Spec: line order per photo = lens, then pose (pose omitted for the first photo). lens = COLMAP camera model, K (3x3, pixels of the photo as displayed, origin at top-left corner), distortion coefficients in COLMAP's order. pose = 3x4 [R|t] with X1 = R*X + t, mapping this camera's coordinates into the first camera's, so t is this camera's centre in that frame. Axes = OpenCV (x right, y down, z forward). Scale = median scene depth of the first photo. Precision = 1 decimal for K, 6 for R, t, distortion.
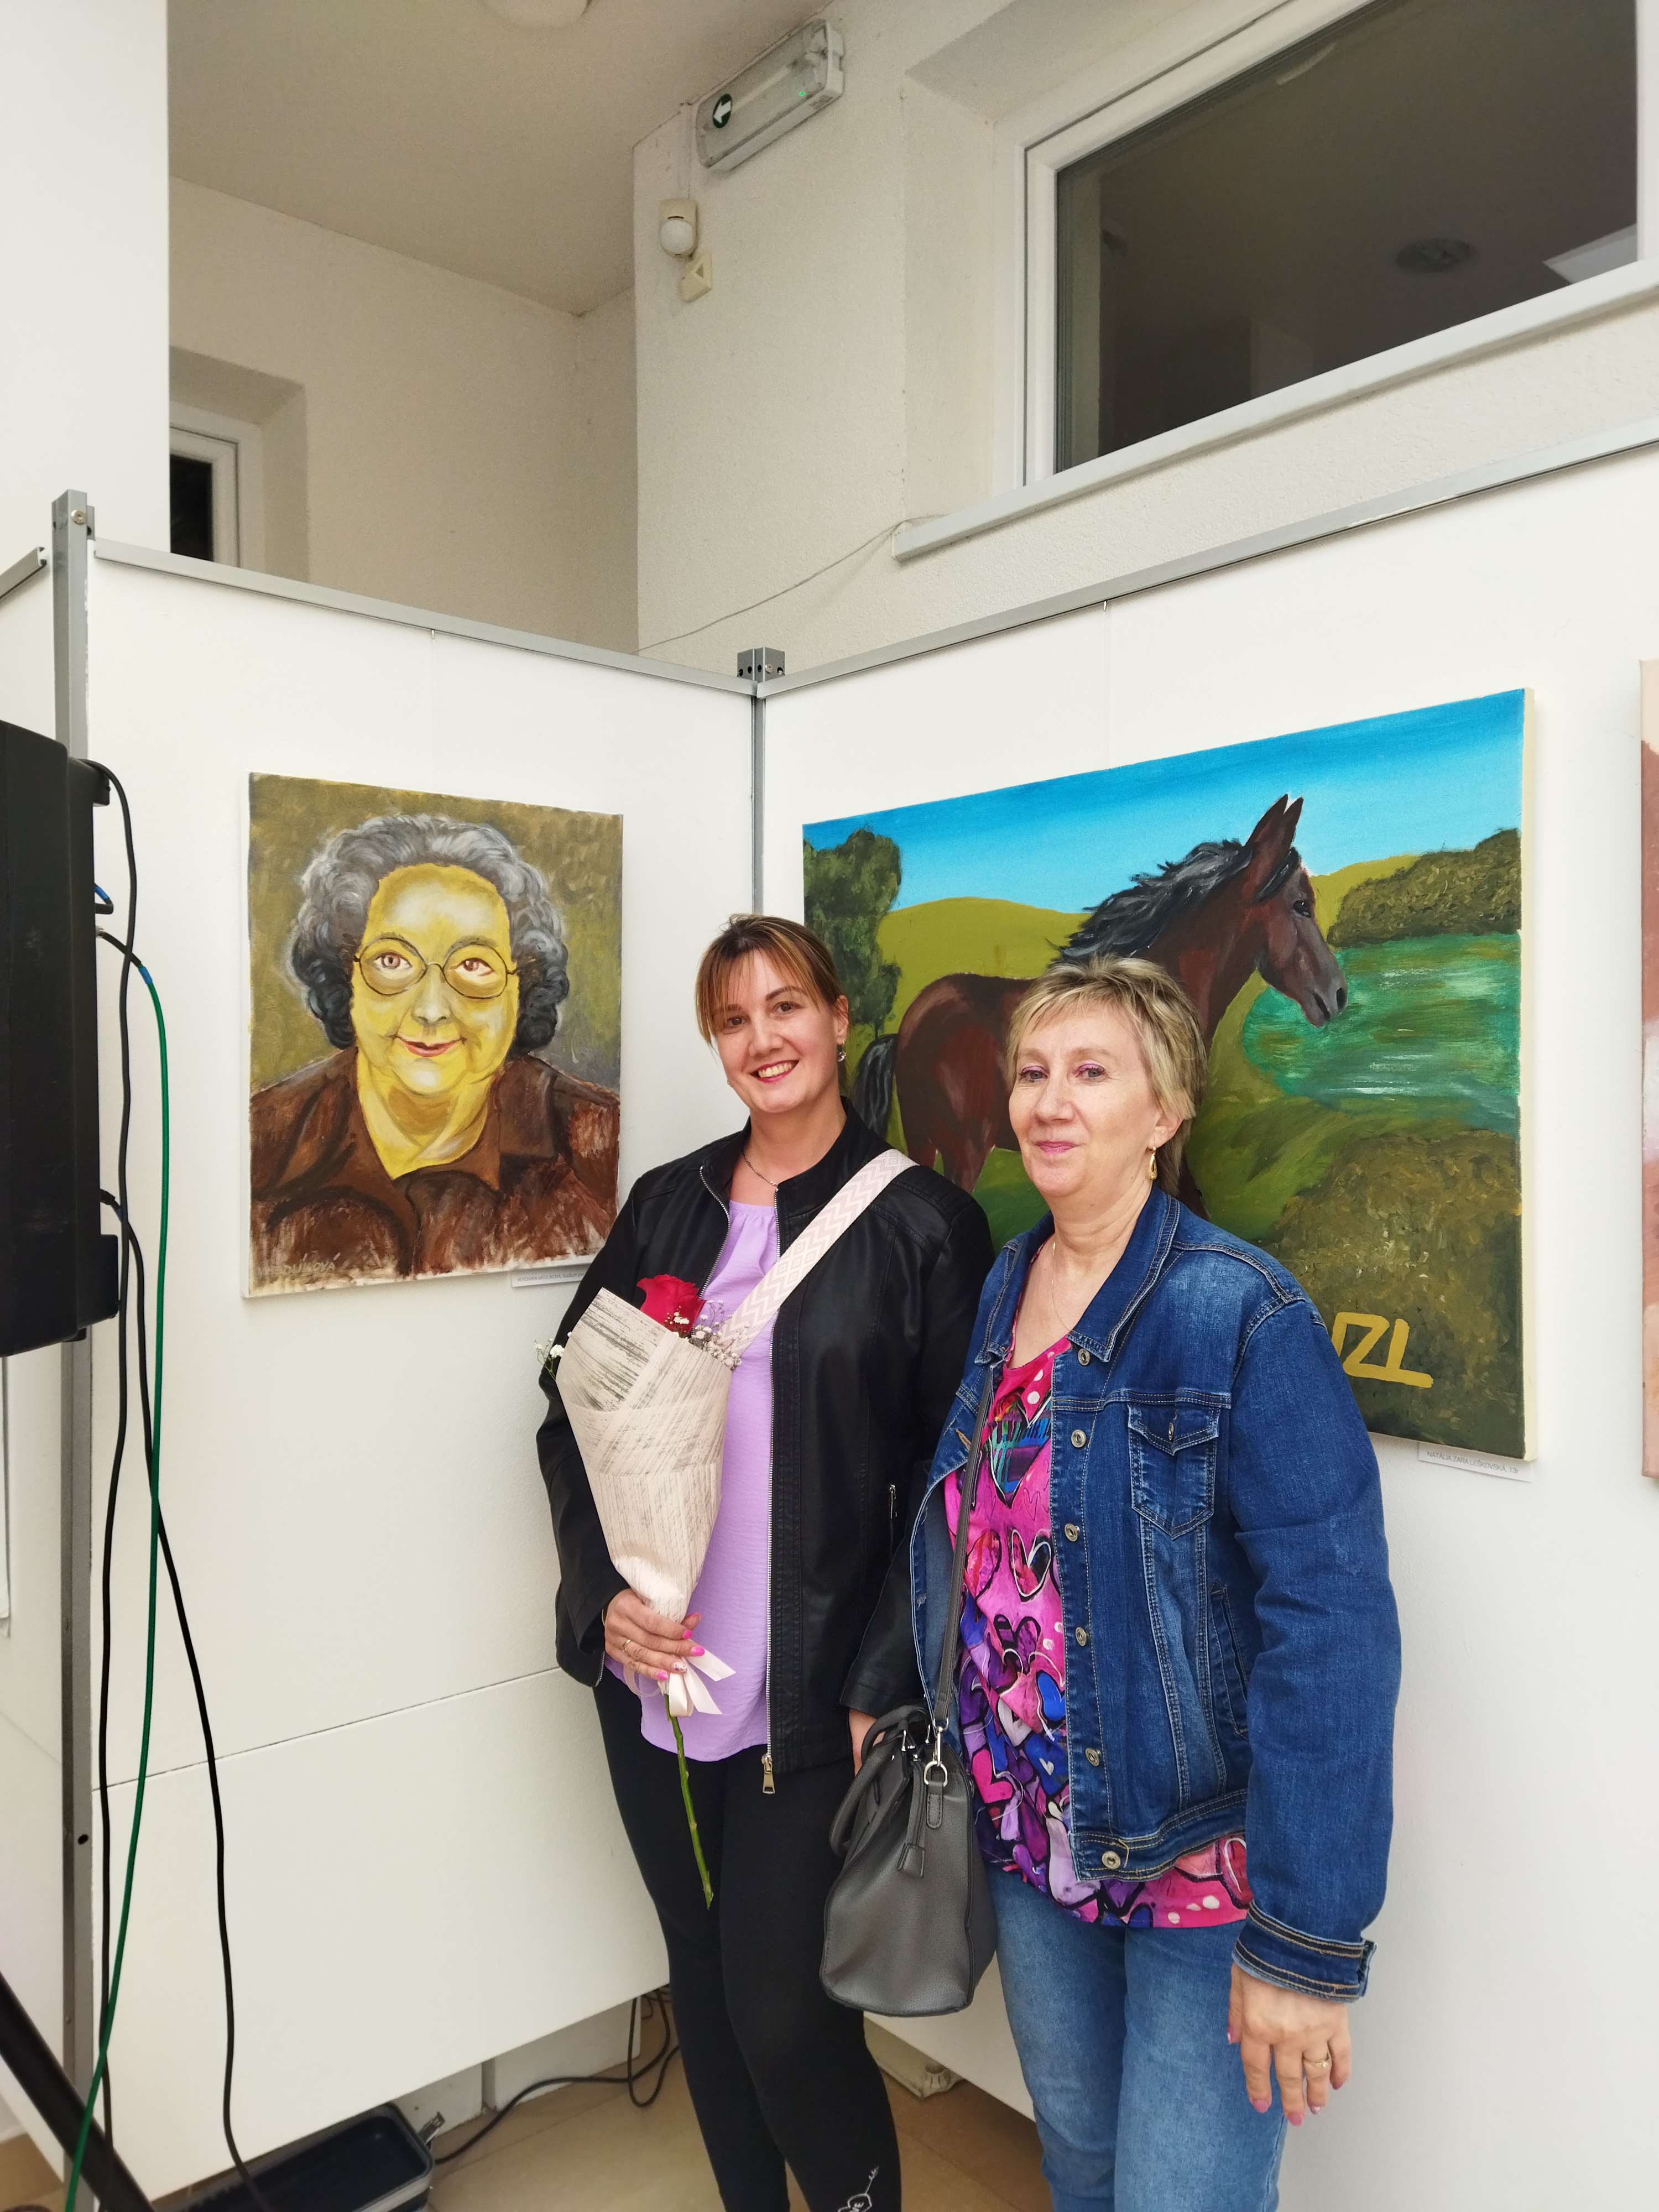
lens RADIAL K [[1710.0, 0, 842.3], [0, 1710.0, 1081.4], [0, 0, 1]] dist [0.124619, -0.237027]
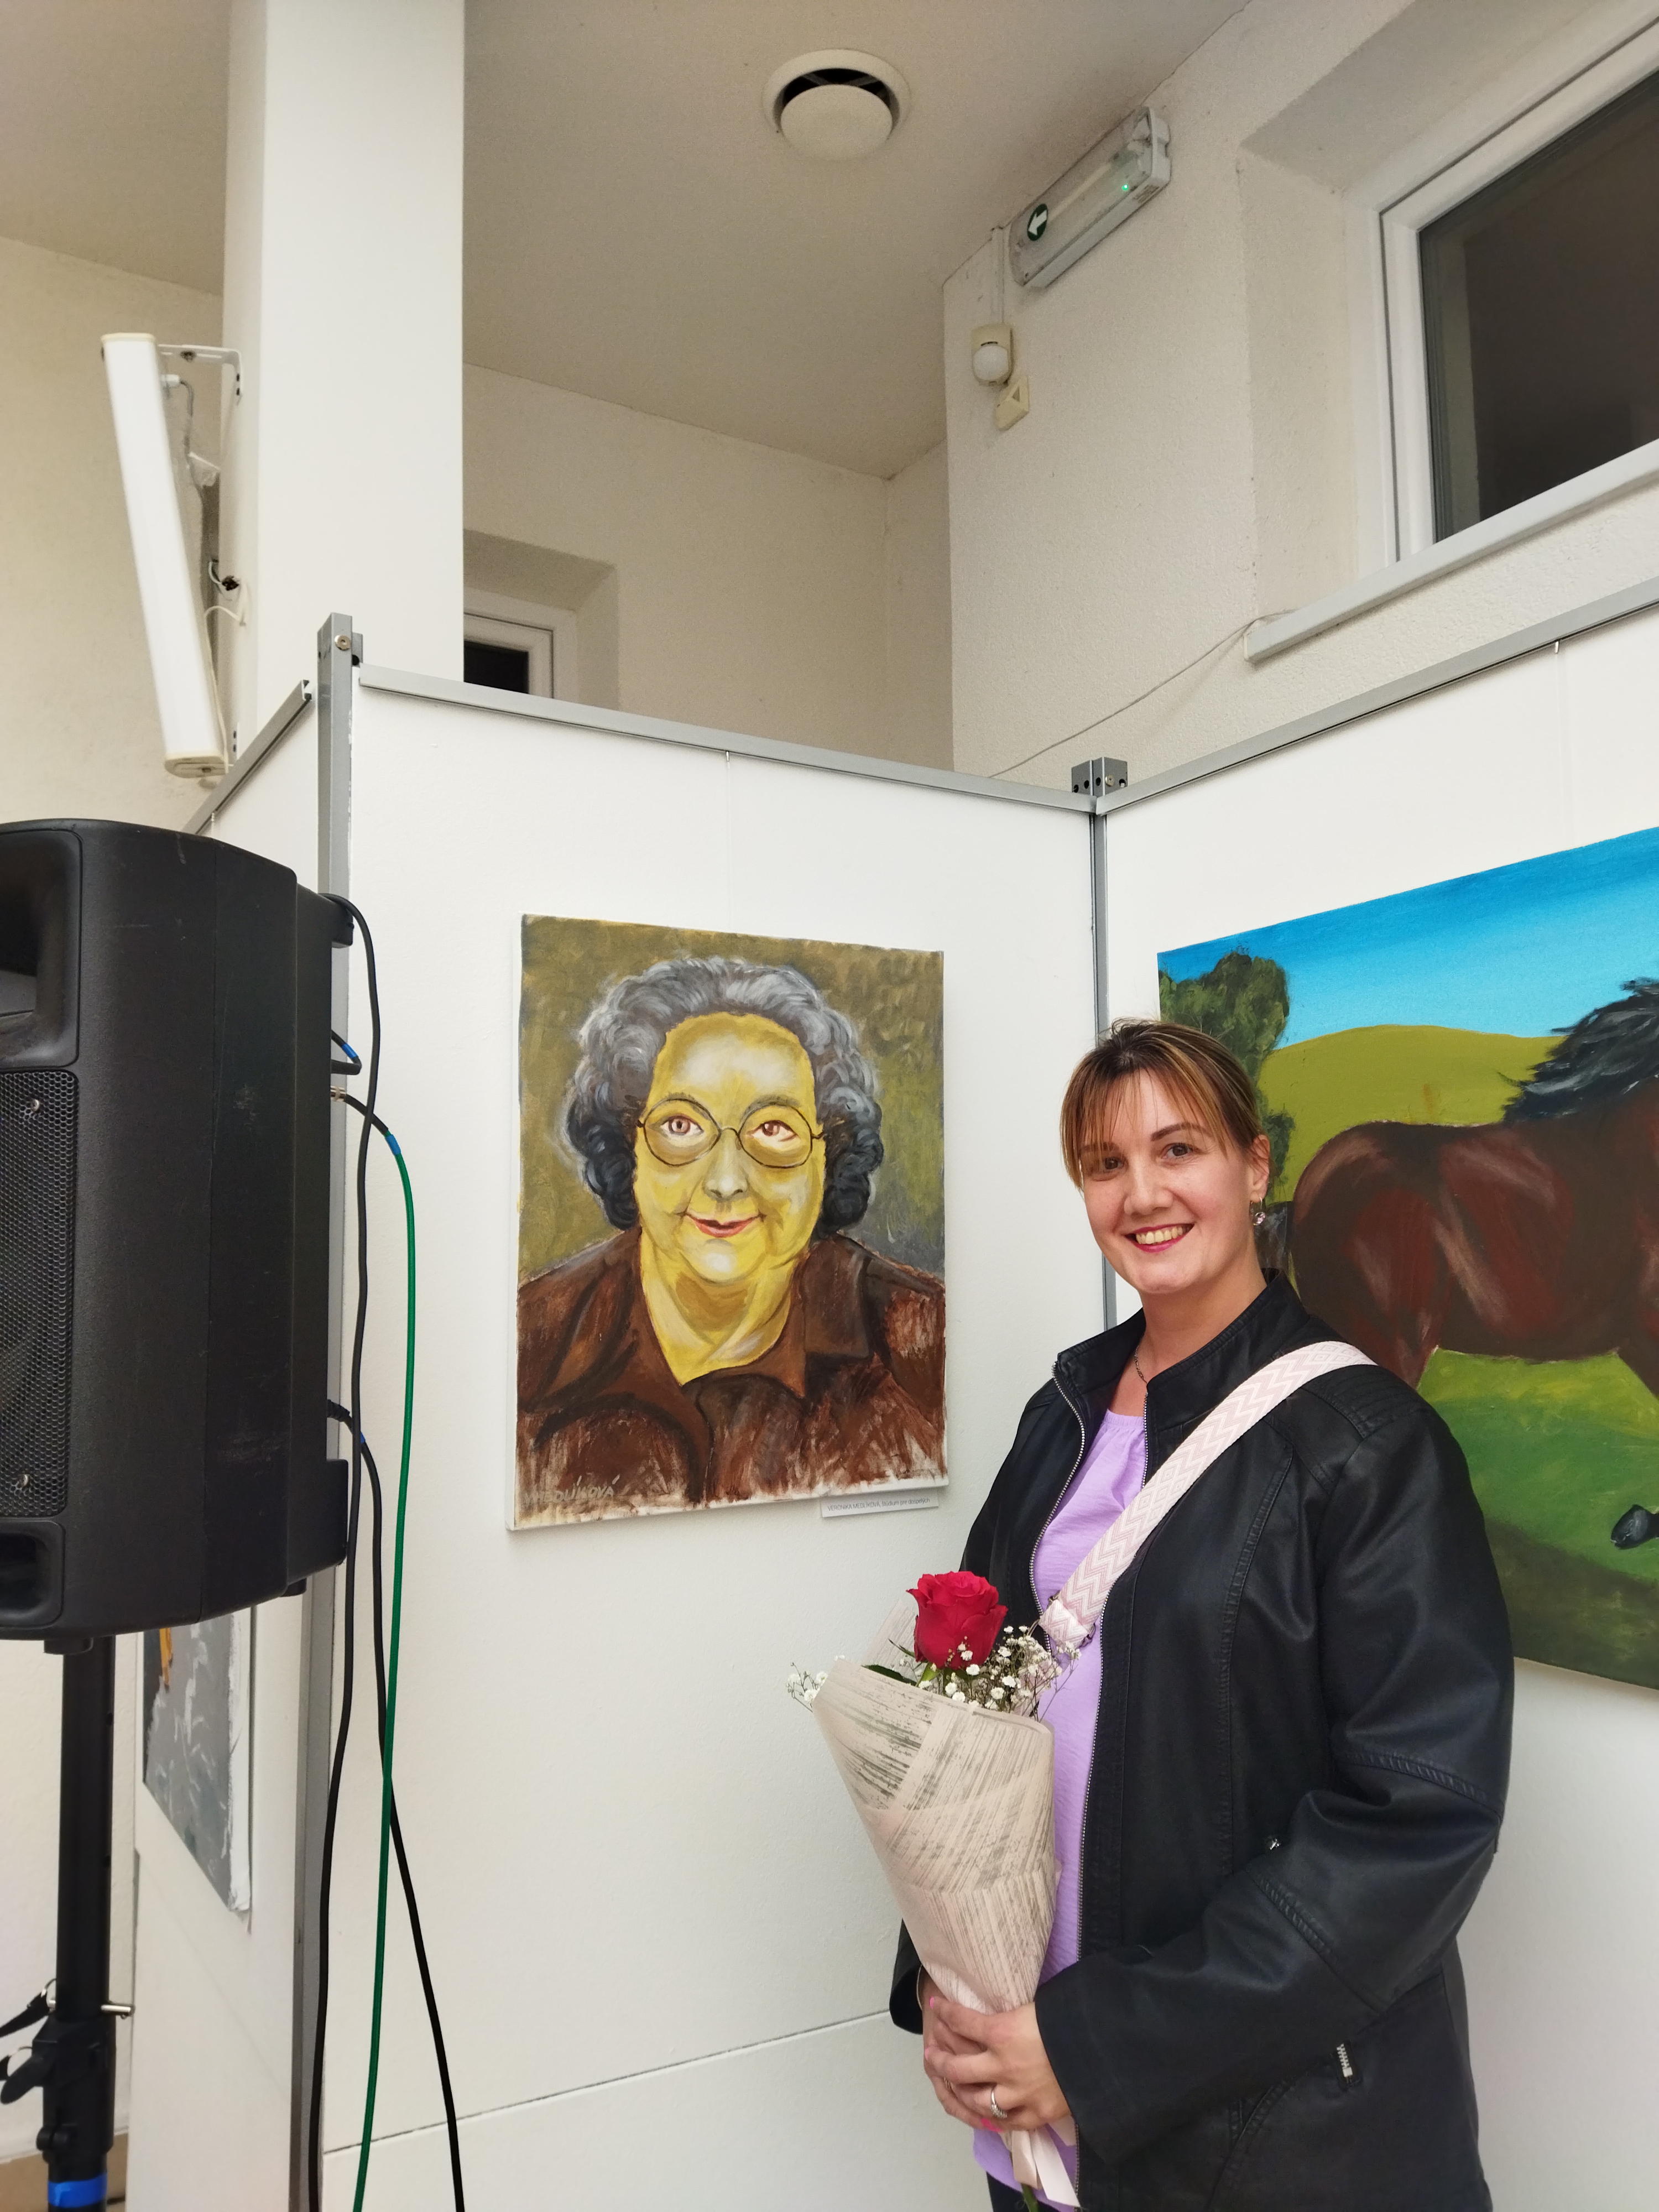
lens RADIAL K [[1661.7, 0, 825.9], [0, 1661.7, 1077.1], [0, 0, 1]] dist [0.134593, -0.244214]
pose [[0.980858, -0.032702, -0.191957, -0.030167], [0.010700, 0.993359, -0.114556, 0.001760], [0.194428, 0.110309, 0.974695, 0.202964]]
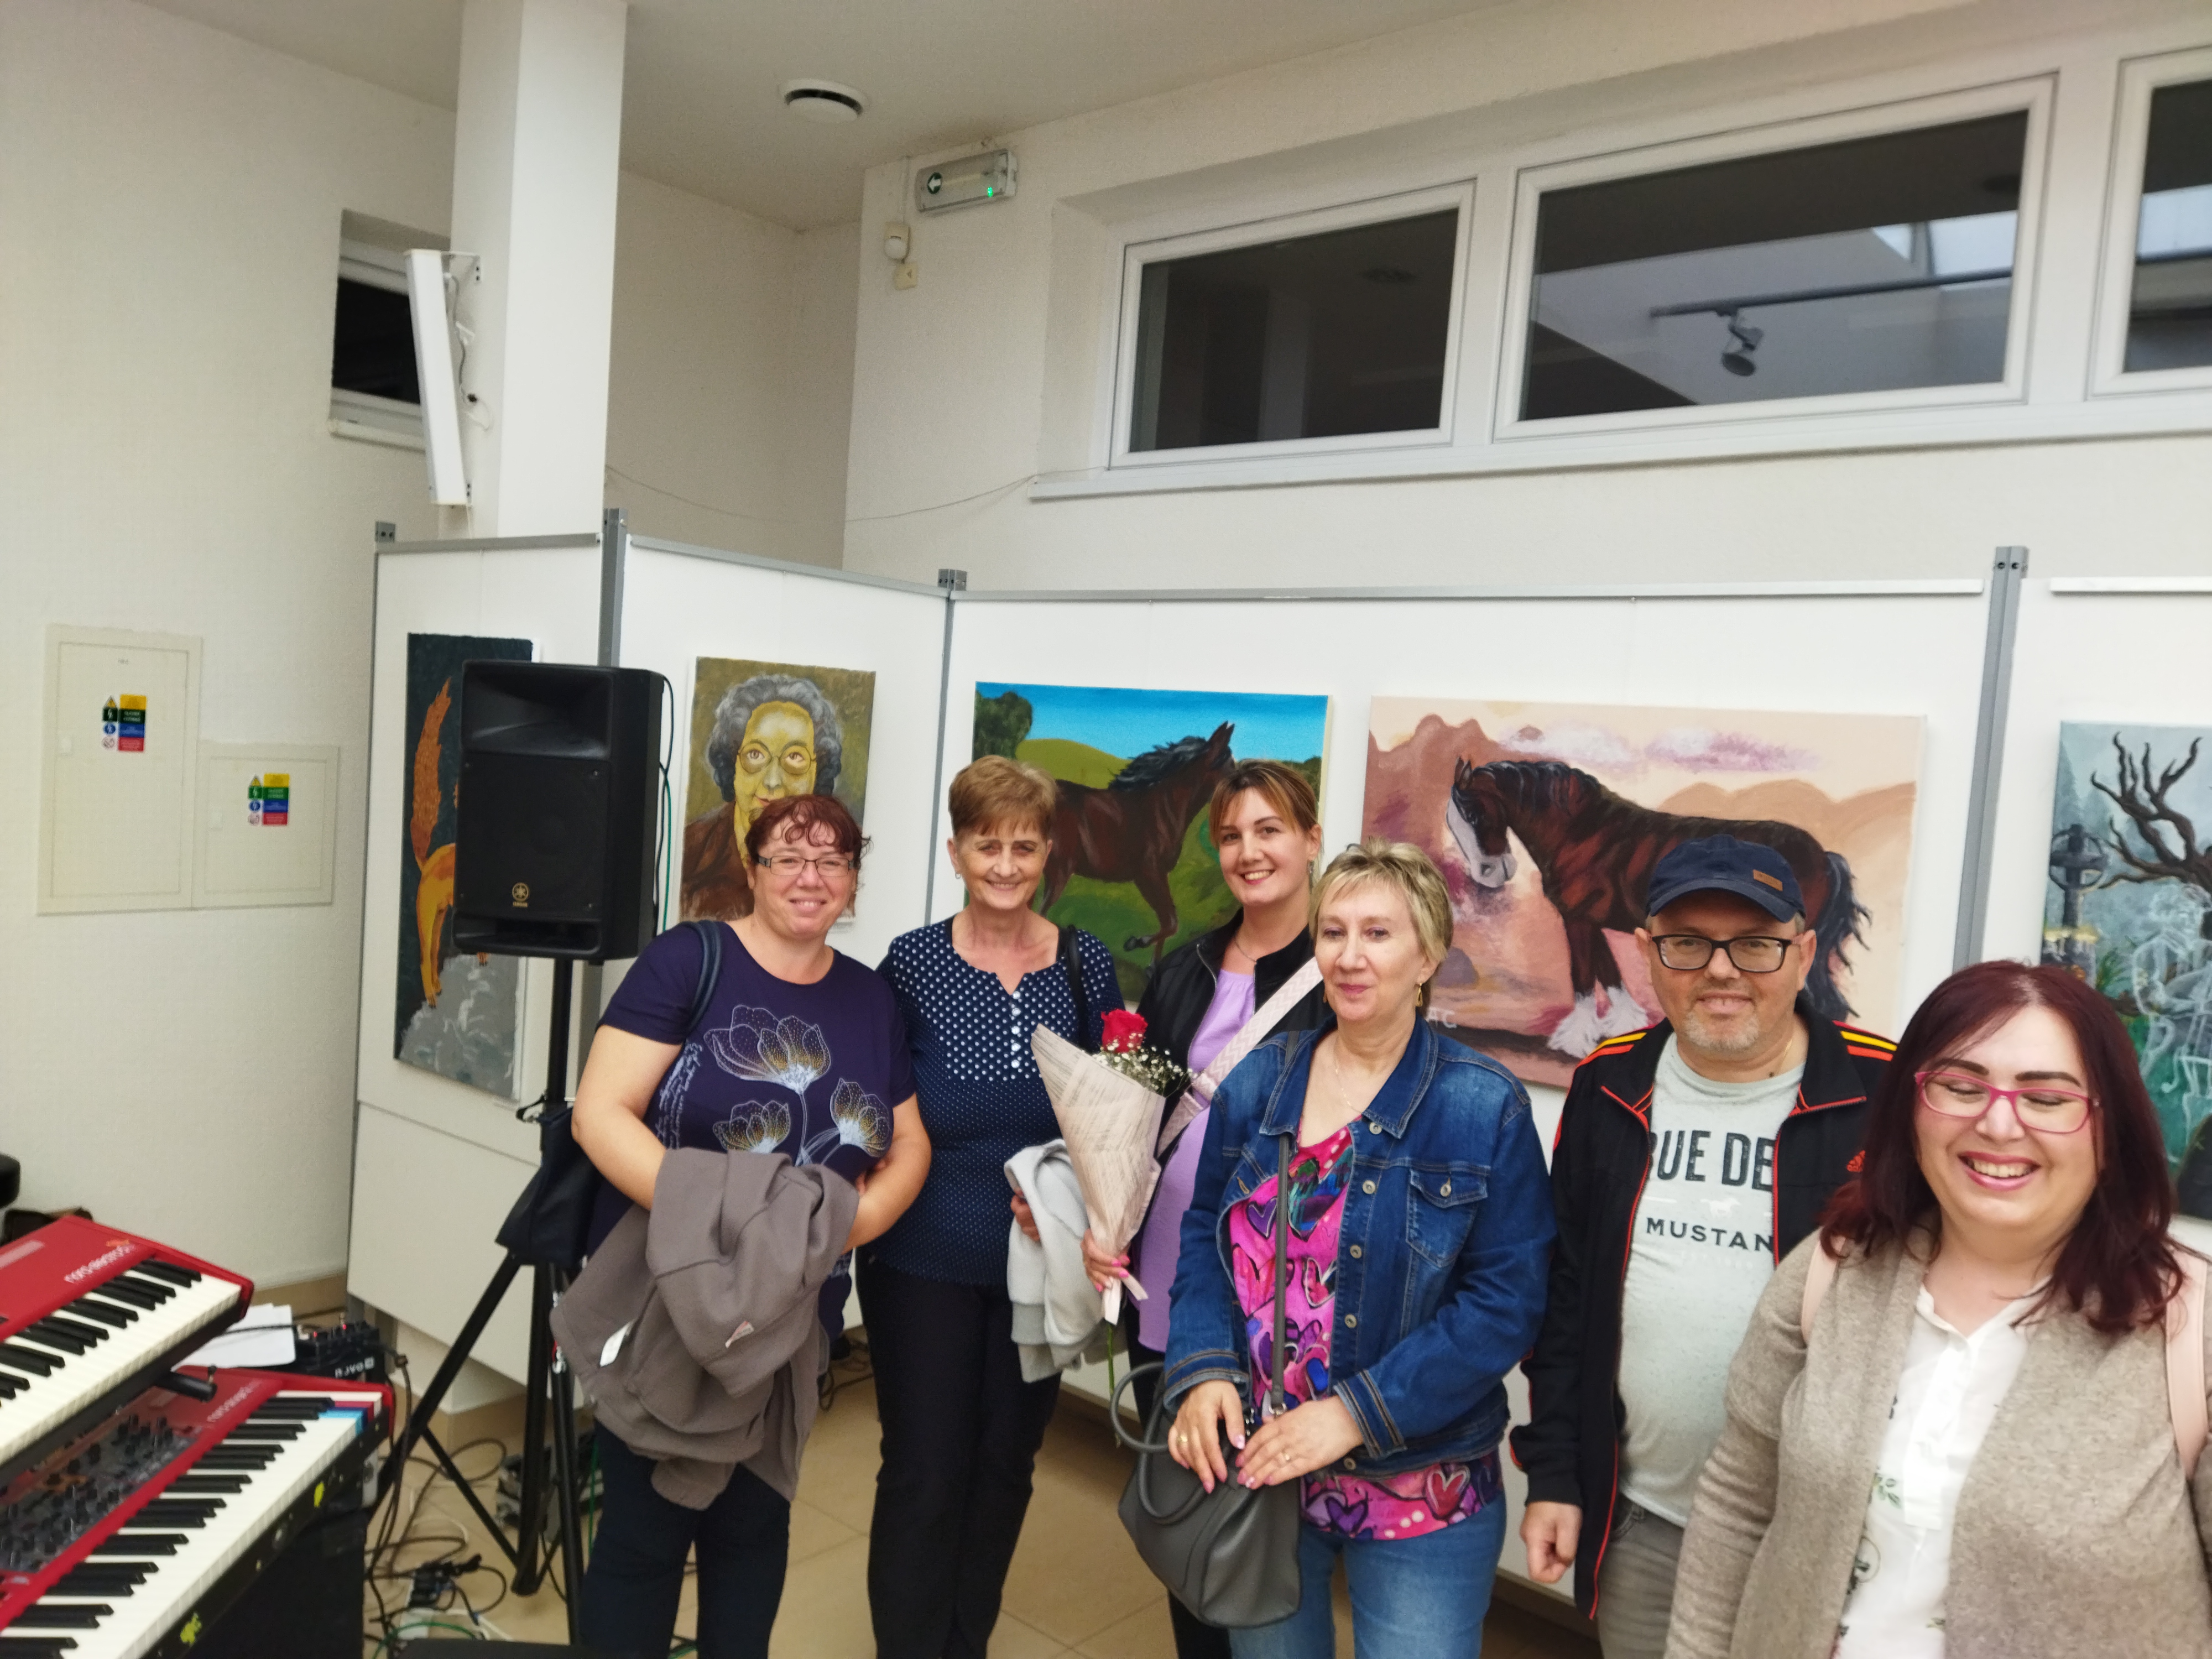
lens RADIAL K [[1900.9, 0, 1141.1], [0, 1900.9, 762.8], [0, 0, 1]] dist [0.121780, -0.202134]
pose [[0.986024, 0.066698, 0.152673, -0.165692], [-0.070986, 0.997217, 0.022807, -0.136458], [-0.150726, -0.033325, 0.988014, -1.074845]]
